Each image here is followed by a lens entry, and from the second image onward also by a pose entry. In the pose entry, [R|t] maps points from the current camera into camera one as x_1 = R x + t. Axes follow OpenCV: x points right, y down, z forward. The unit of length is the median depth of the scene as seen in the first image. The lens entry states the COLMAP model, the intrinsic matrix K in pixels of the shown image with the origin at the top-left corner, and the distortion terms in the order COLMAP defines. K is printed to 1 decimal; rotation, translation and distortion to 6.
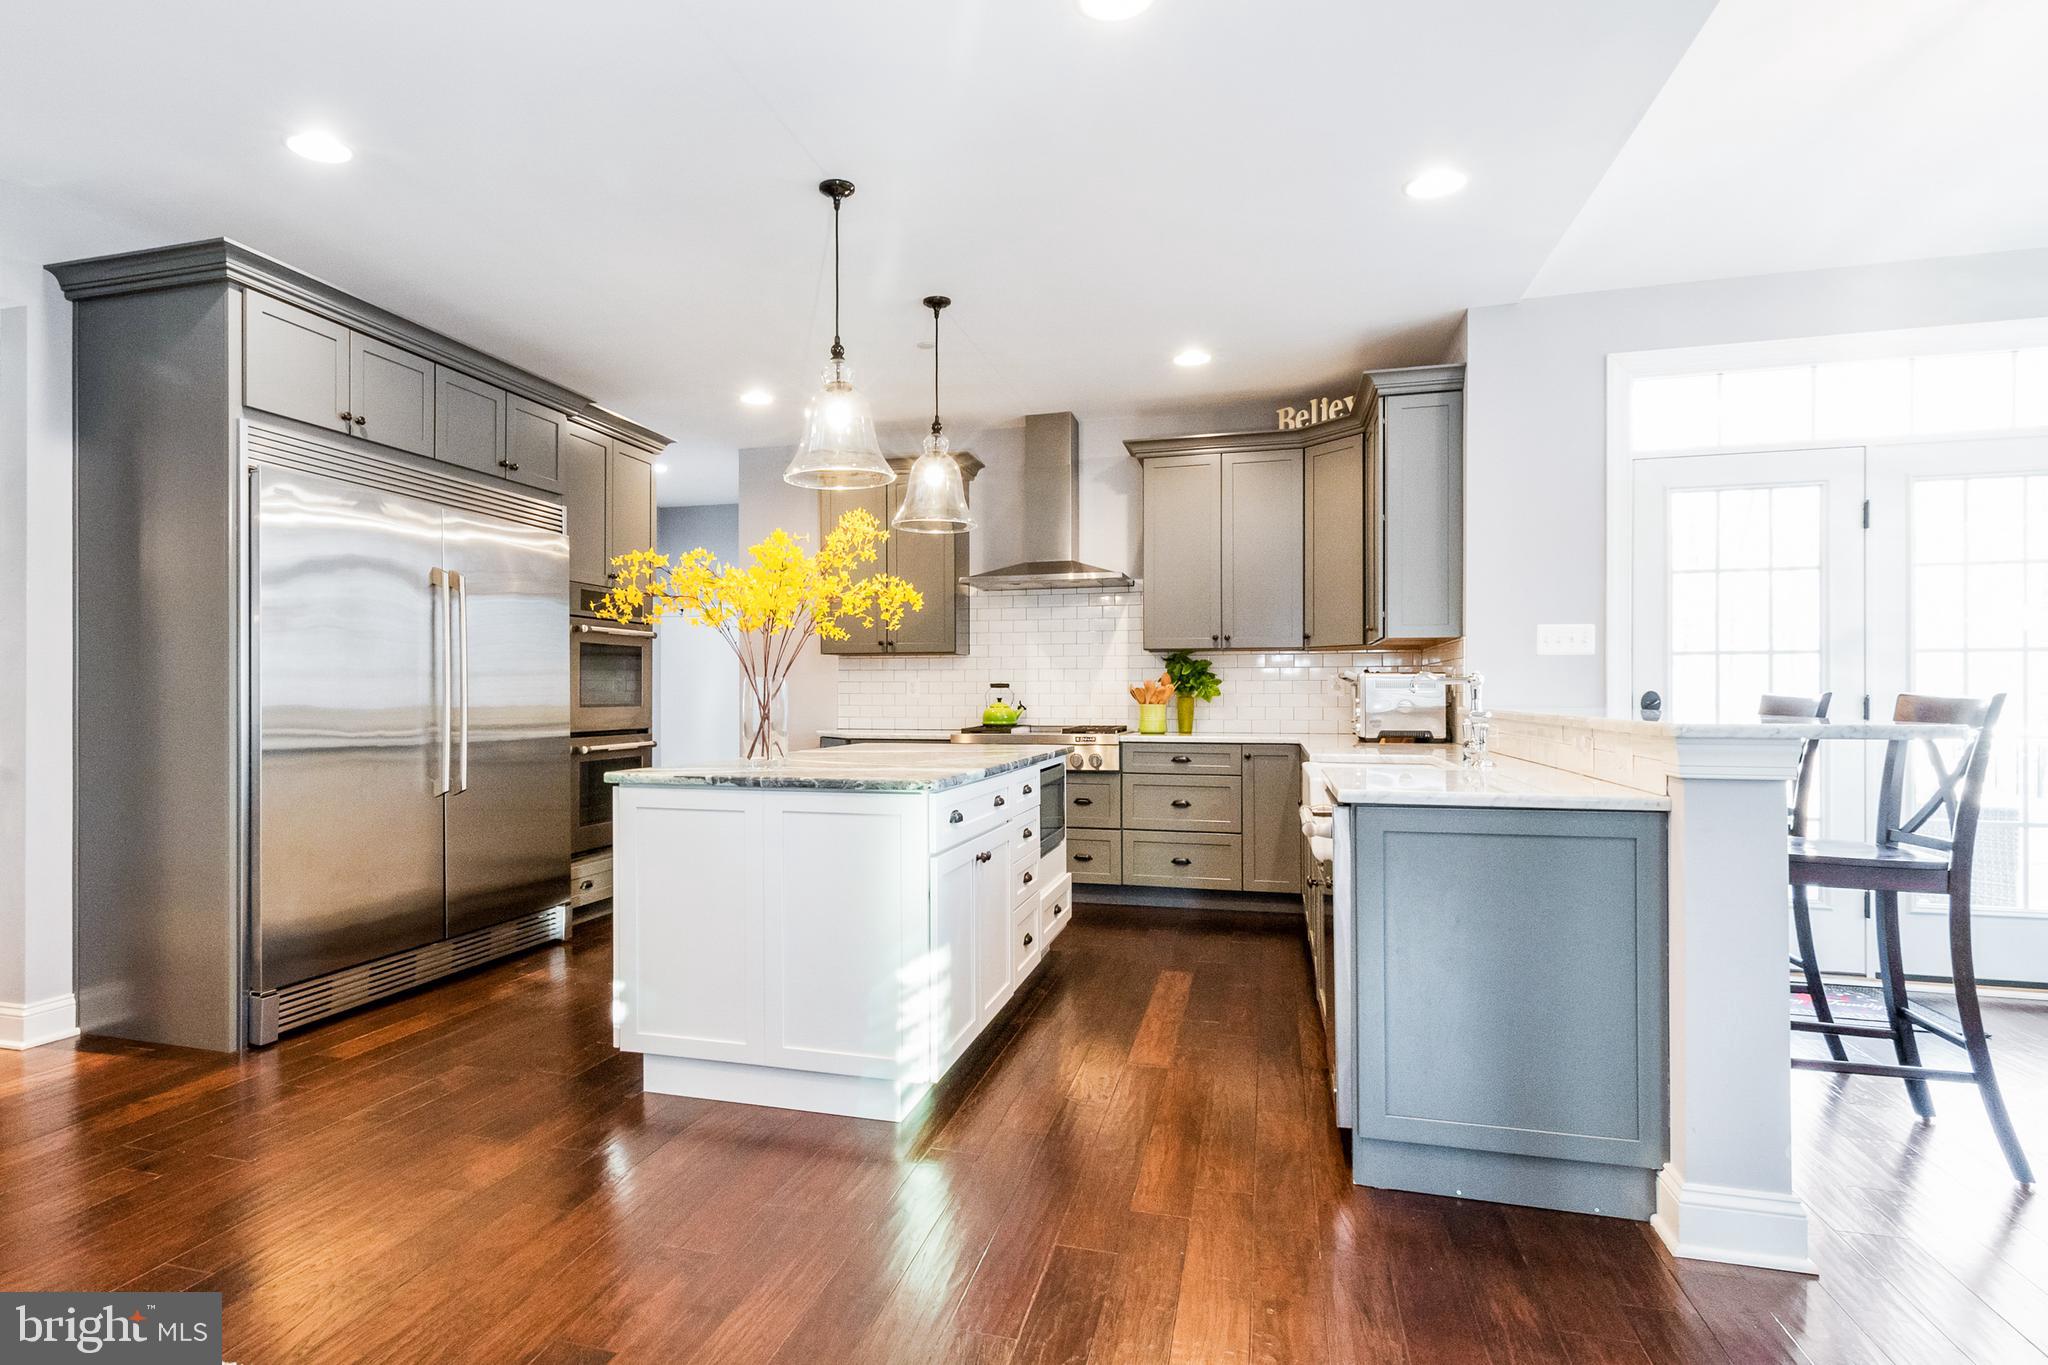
lens RADIAL K [[1088.8, 0, 943.3], [0, 1088.8, 695.6], [0, 0, 1]] dist [0.000348, -0.000079]
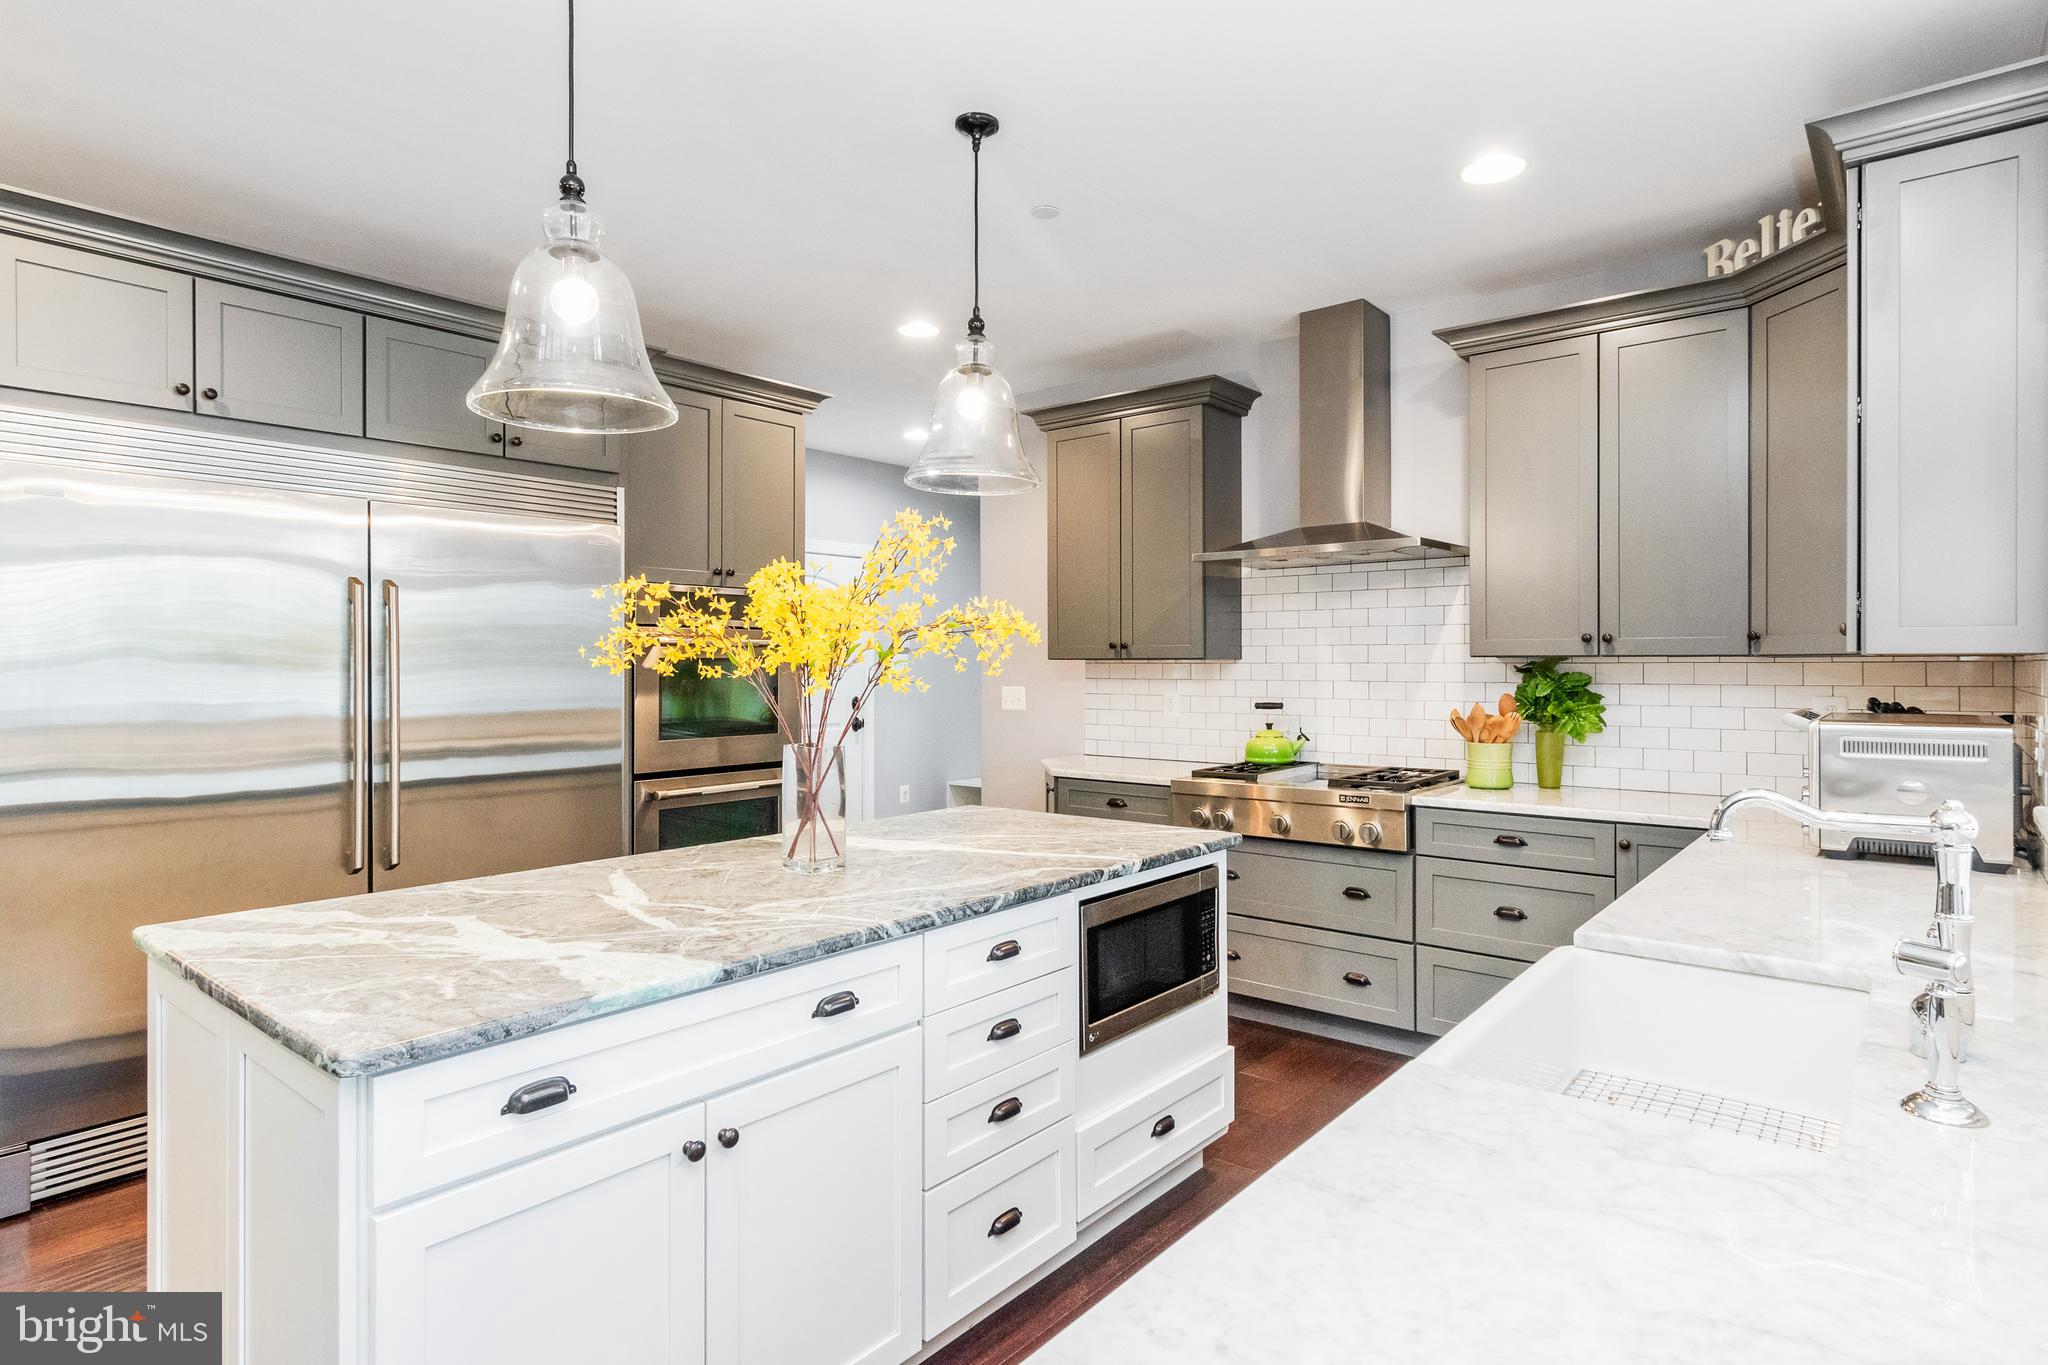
lens RADIAL K [[1066.8, 0, 1095.5], [0, 1066.8, 664.2], [0, 0, 1]] dist [0.002839, 0.000335]
pose [[0.929309, 0.000411, -0.369303, 0.240446], [0.001127, 0.999992, 0.003949, -0.046296], [0.369302, -0.004086, 0.929301, 0.386428]]
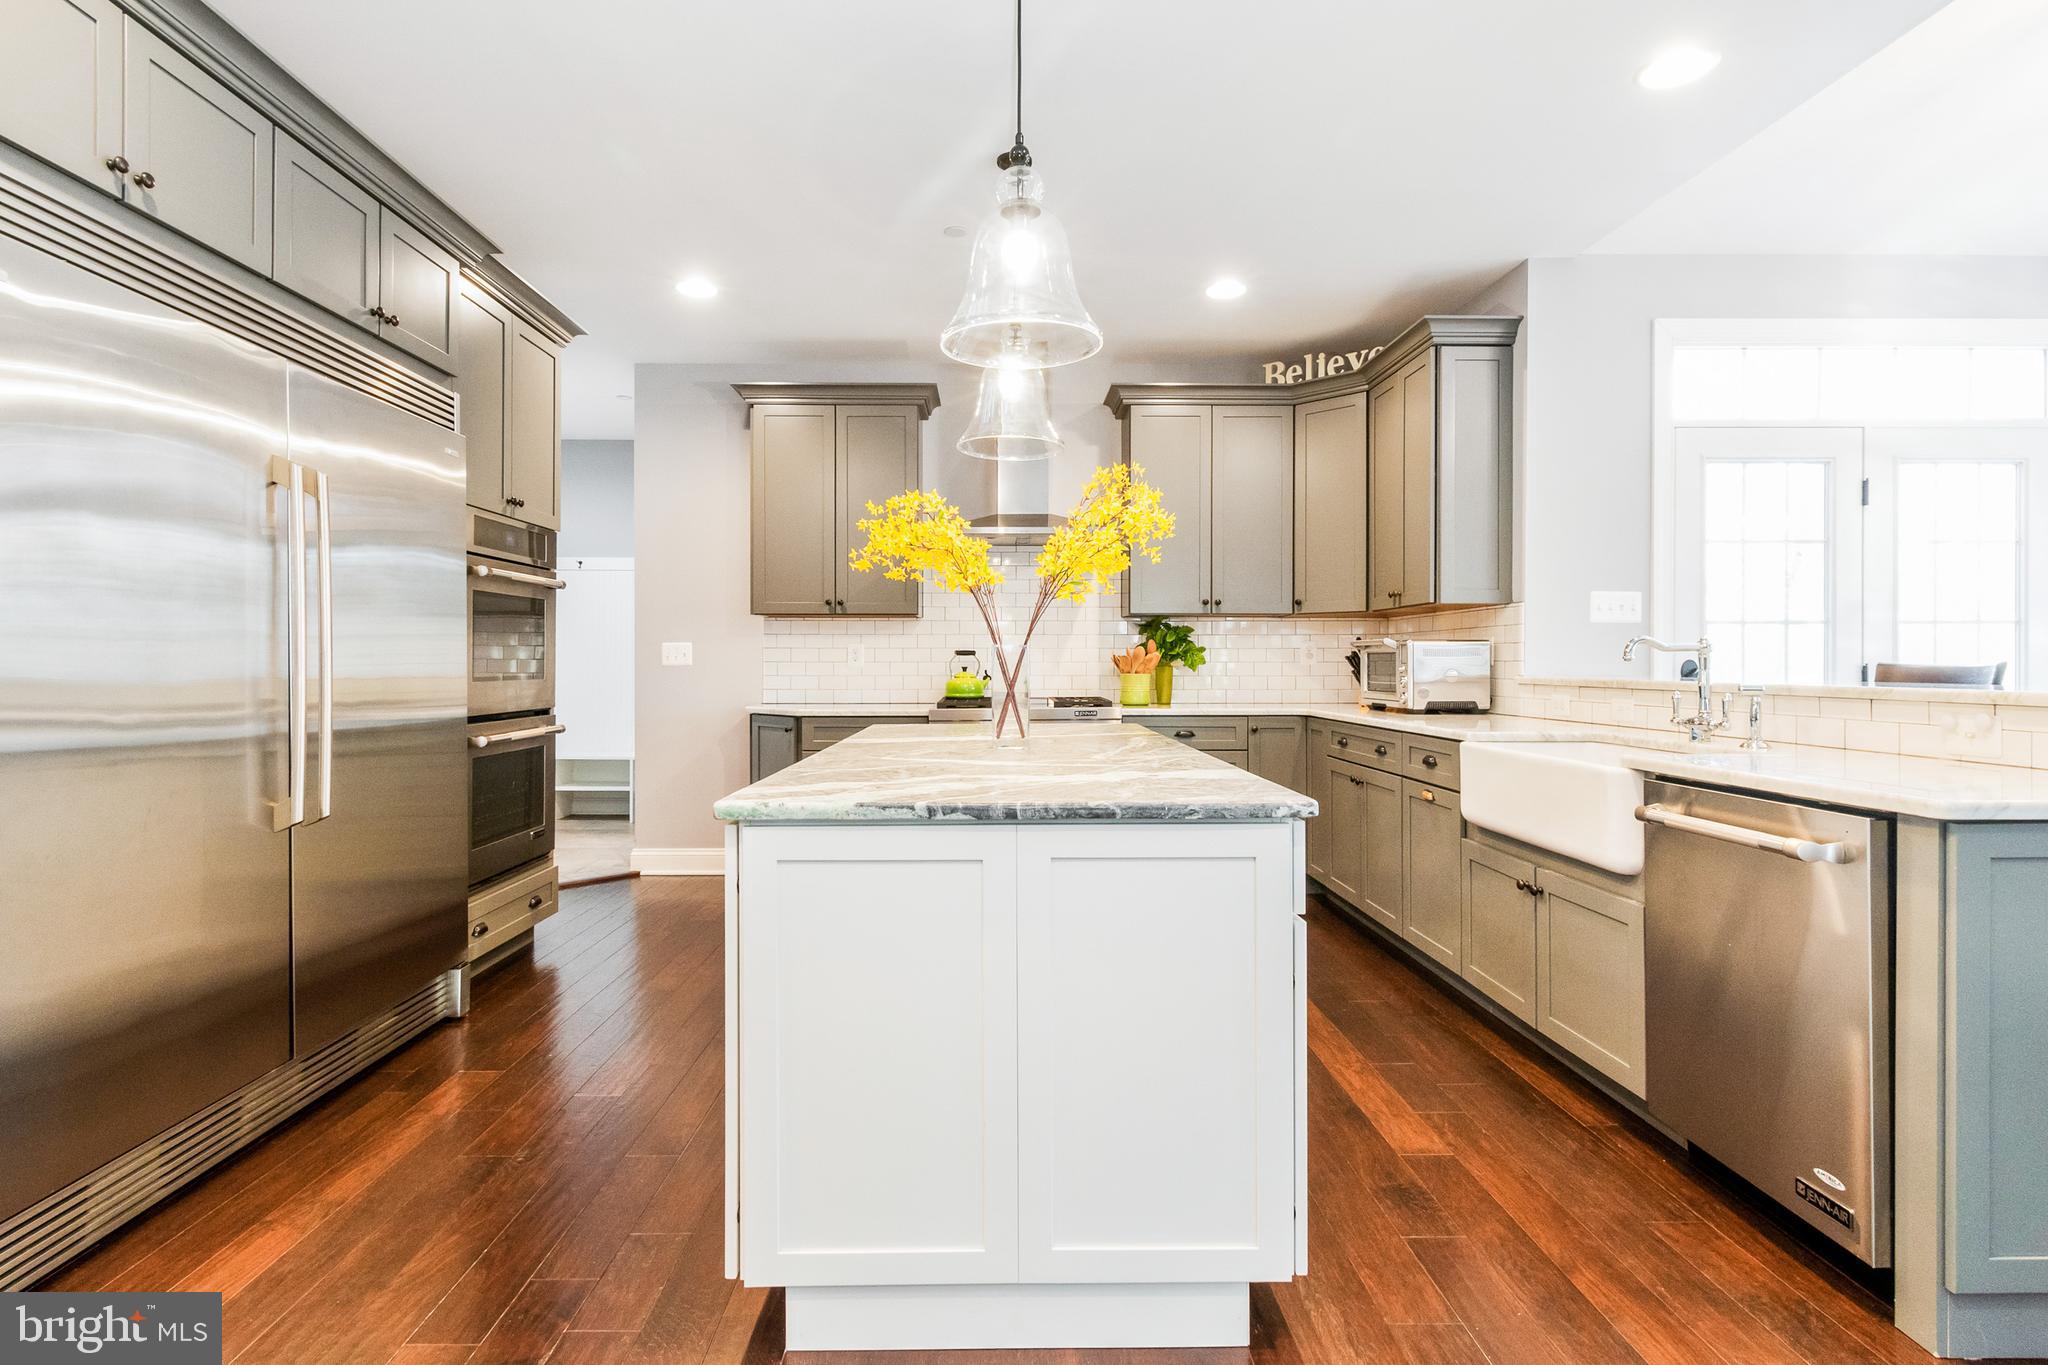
lens RADIAL K [[980.6, 0, 991.8], [0, 980.6, 663.5], [0, 0, 1]] dist [-0.000088, -0.000320]
pose [[0.954998, -0.000276, 0.296611, -0.195239], [0.000135, 1.000000, 0.000498, -0.001237], [-0.296611, -0.000435, 0.954998, 0.281453]]
